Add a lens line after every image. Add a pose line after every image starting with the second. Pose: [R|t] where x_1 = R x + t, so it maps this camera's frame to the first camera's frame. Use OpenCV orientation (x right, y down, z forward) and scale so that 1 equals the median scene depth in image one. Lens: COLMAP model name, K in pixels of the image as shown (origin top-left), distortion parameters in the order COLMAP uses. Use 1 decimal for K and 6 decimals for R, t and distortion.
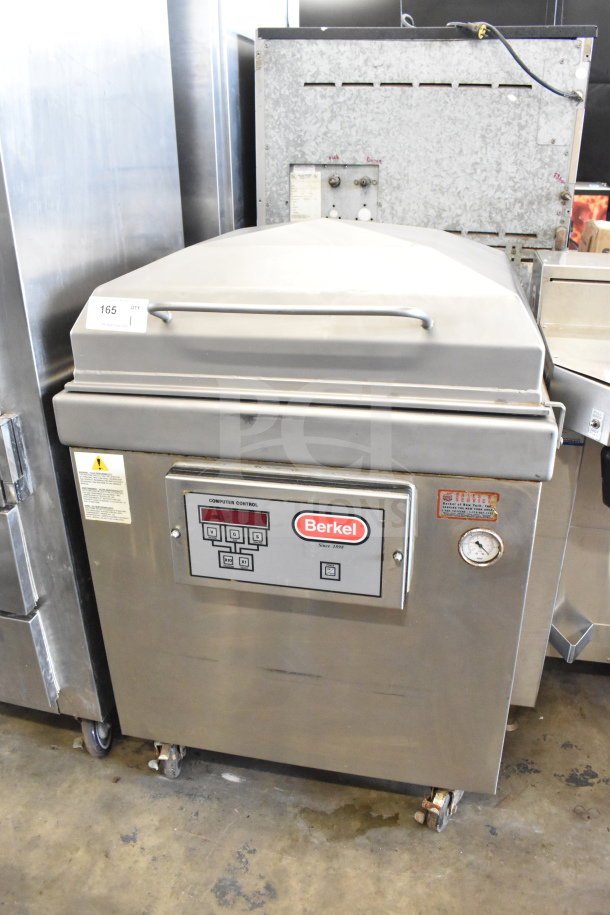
lens RADIAL K [[732.2, 0, 305.8], [0, 732.2, 459.9], [0, 0, 1]] dist [-0.055284, 0.006023]
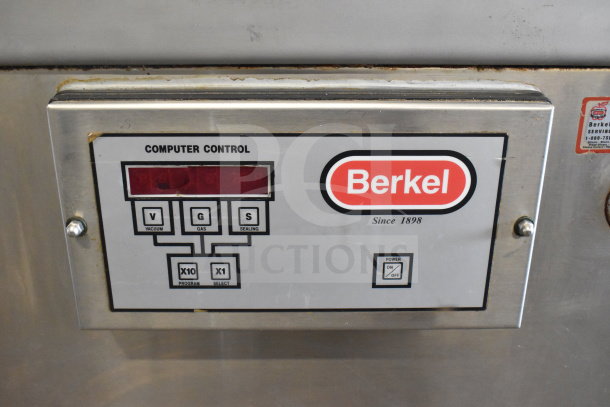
lens RADIAL K [[665.2, 0, 307.3], [0, 665.2, 203.6], [0, 0, 1]] dist [-0.070580, 0.000000]
pose [[0.973611, -0.076211, 0.215111, -0.124977], [0.076411, 0.997049, 0.007397, 0.096565], [-0.215040, 0.009235, 0.976562, 0.552034]]
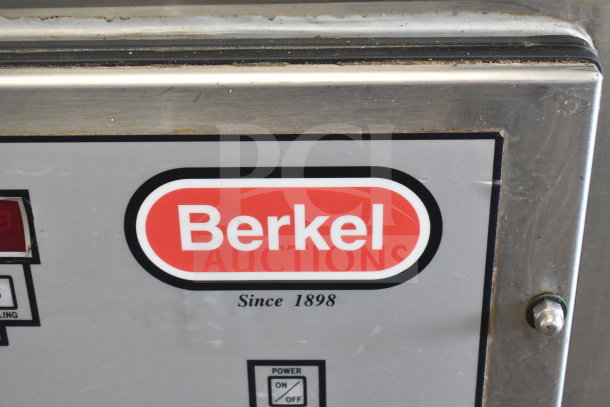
lens RADIAL K [[962.4, 0, 303.3], [0, 962.4, 203.5], [0, 0, 1]] dist [-0.029815, 0.000000]
pose [[0.983247, -0.092496, 0.157063, -0.009728], [0.081611, 0.993883, 0.074409, 0.058310], [-0.162985, -0.060345, 0.984781, 0.659642]]
